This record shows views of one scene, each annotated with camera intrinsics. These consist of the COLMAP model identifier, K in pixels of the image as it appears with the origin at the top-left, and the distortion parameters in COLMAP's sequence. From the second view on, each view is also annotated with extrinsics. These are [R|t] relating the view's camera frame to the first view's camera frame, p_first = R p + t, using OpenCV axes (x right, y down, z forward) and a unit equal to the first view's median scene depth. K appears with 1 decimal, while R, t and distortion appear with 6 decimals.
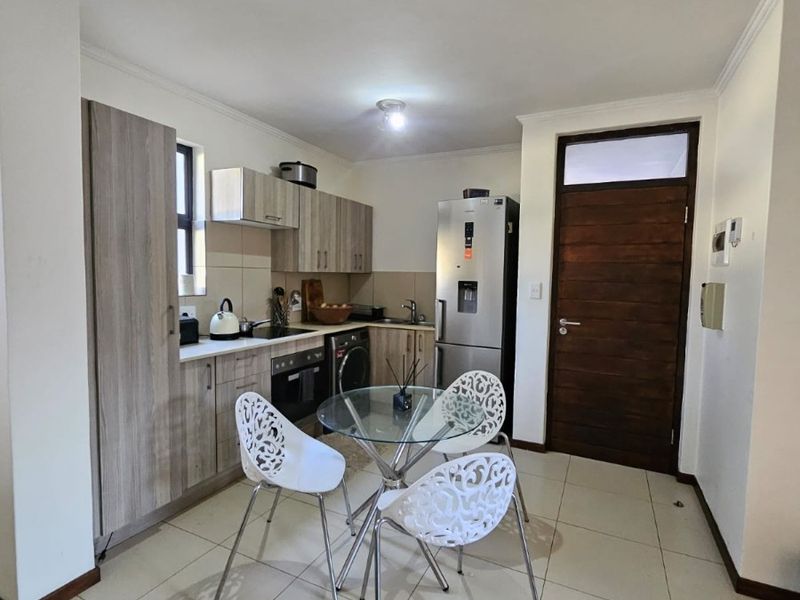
lens RADIAL K [[423.1, 0, 400.0], [0, 423.1, 300.0], [0, 0, 1]] dist [-0.000424, -0.002784]
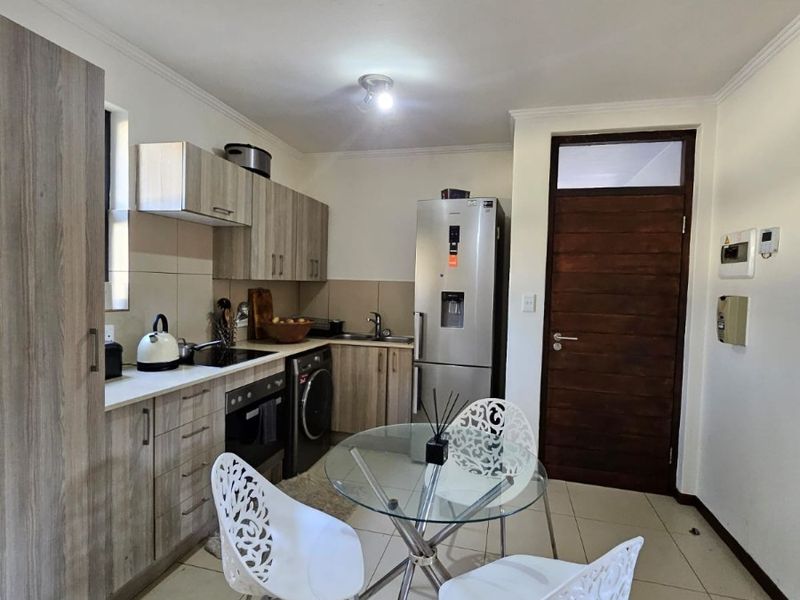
lens RADIAL K [[423.1, 0, 400.0], [0, 423.1, 300.0], [0, 0, 1]] dist [-0.000424, -0.002784]
pose [[0.978963, -0.000129, 0.204036, -0.147267], [0.003959, 0.999824, -0.018363, -0.013303], [-0.203998, 0.018784, 0.978791, 0.178205]]
